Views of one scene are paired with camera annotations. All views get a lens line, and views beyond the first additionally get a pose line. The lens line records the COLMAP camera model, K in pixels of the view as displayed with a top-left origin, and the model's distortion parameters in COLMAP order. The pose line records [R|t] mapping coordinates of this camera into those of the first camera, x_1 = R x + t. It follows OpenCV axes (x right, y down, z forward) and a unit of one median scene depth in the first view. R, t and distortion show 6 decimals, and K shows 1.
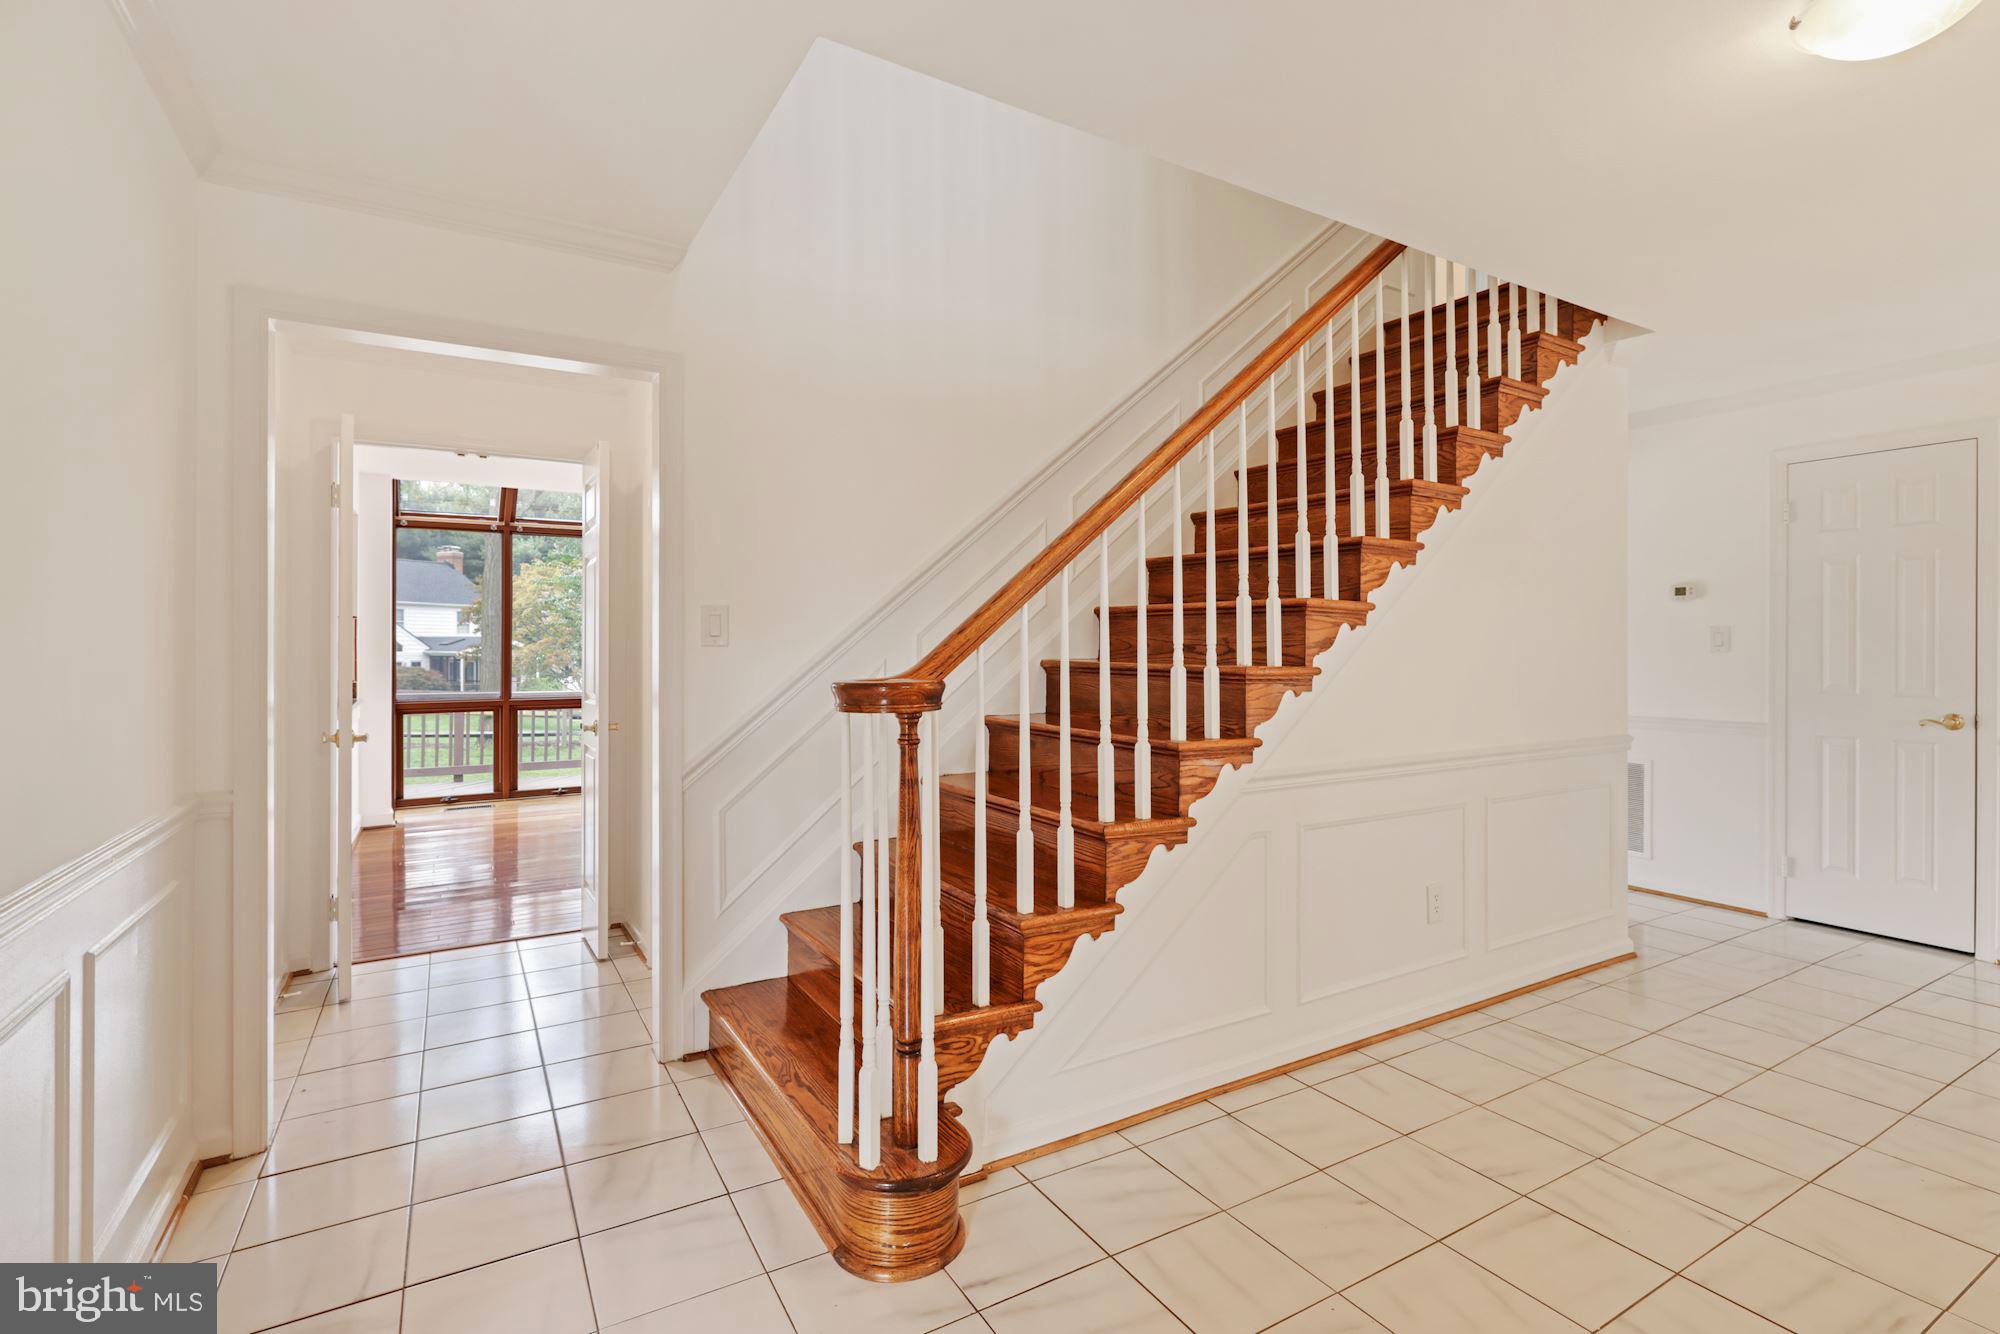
lens RADIAL K [[935.0, 0, 1000.1], [0, 935.0, 653.7], [0, 0, 1]] dist [0.007390, 0.000008]
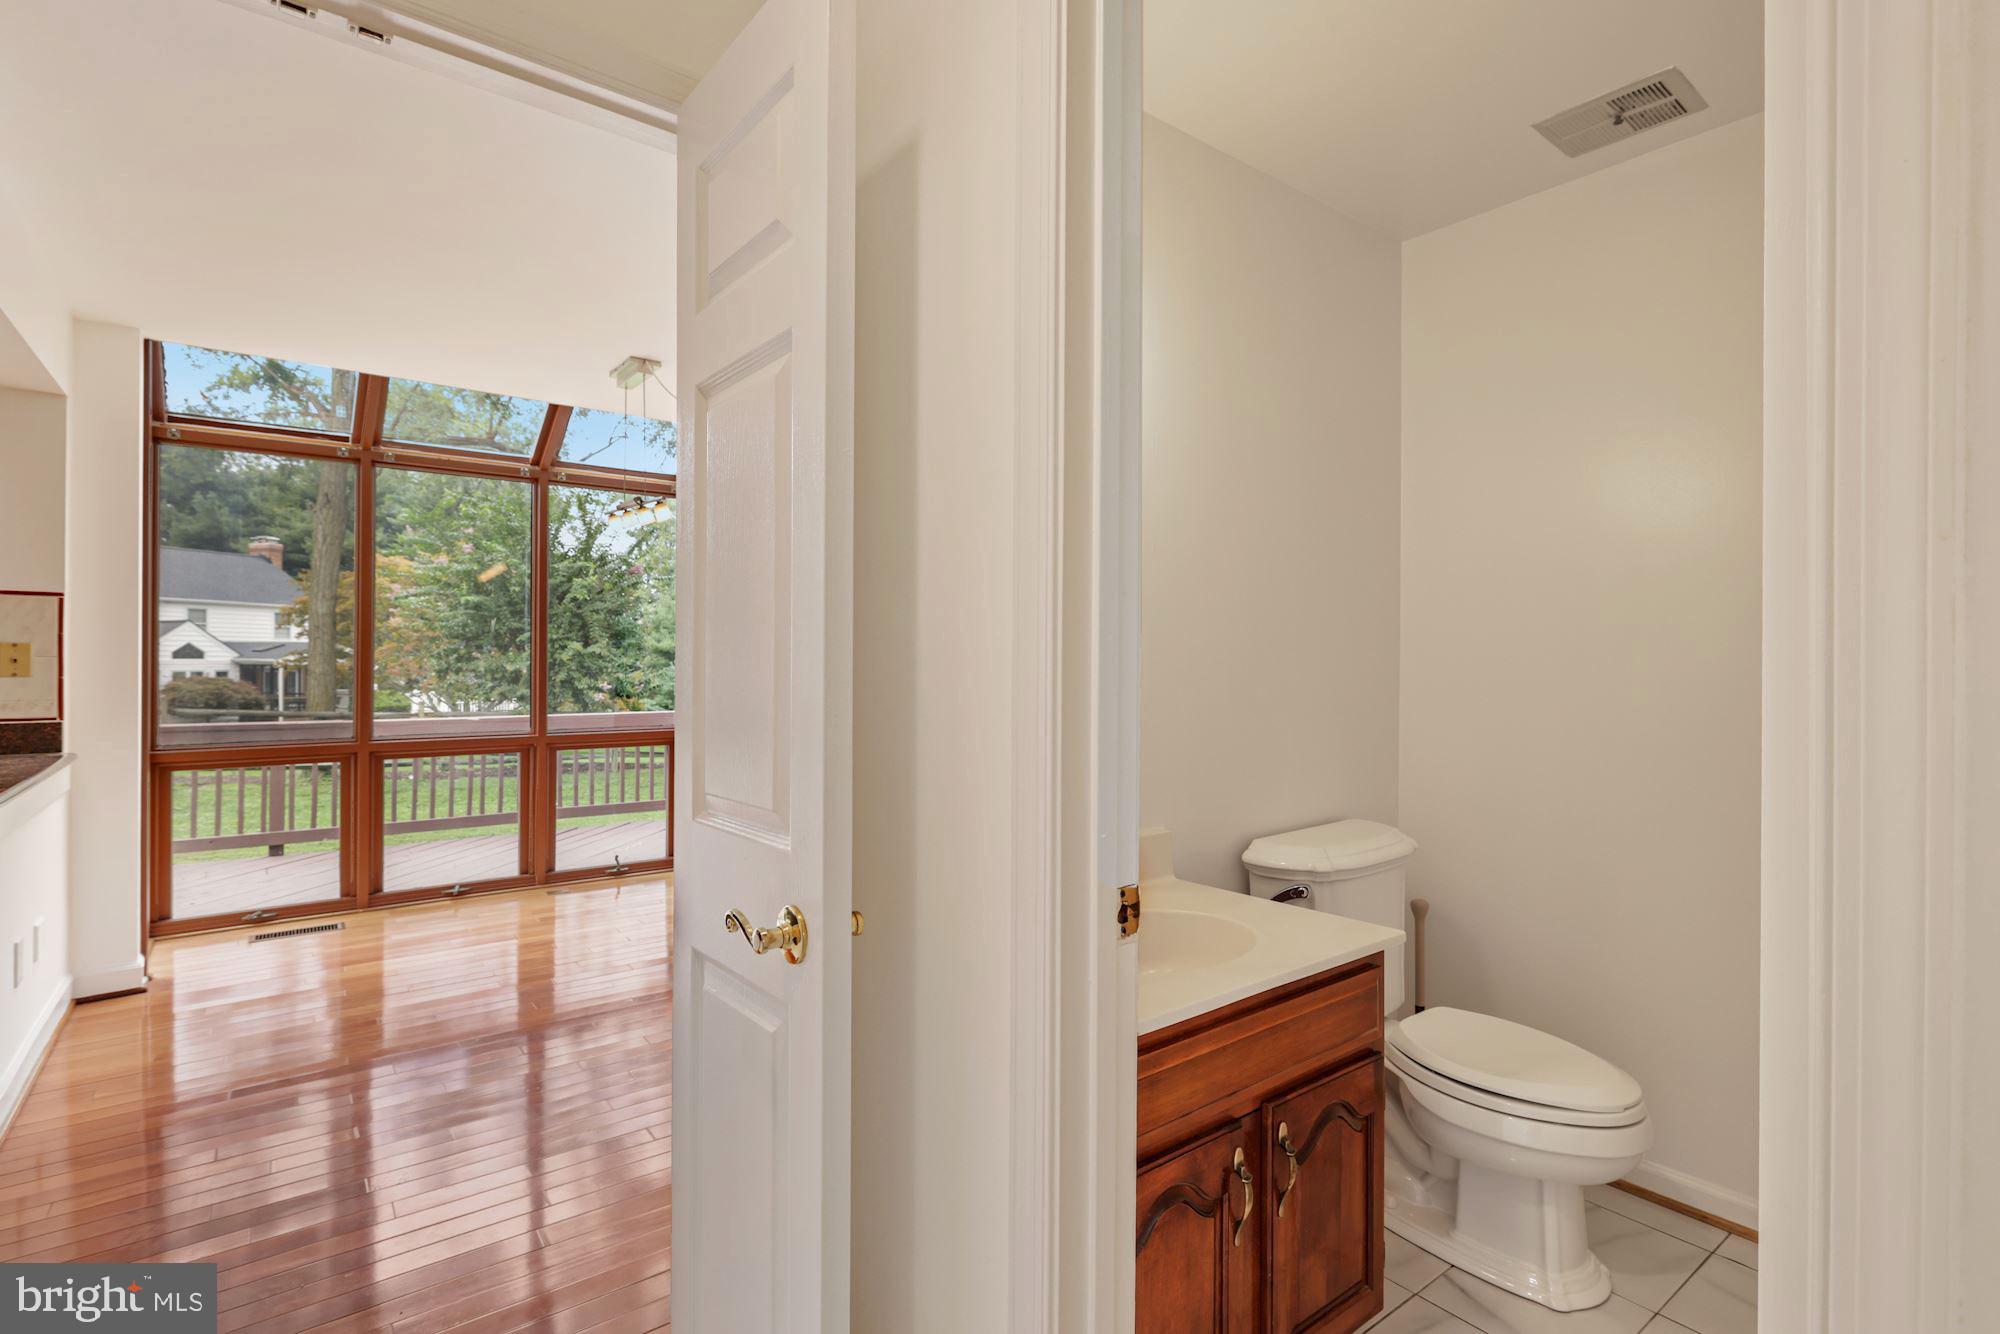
lens RADIAL K [[935.0, 0, 992.5], [0, 935.0, 672.1], [0, 0, 1]] dist [0.007390, 0.000008]
pose [[0.991835, 0.007634, 0.127303, -0.204355], [-0.008295, 0.999955, 0.004659, -0.001479], [-0.127262, -0.005677, 0.991853, 0.352798]]
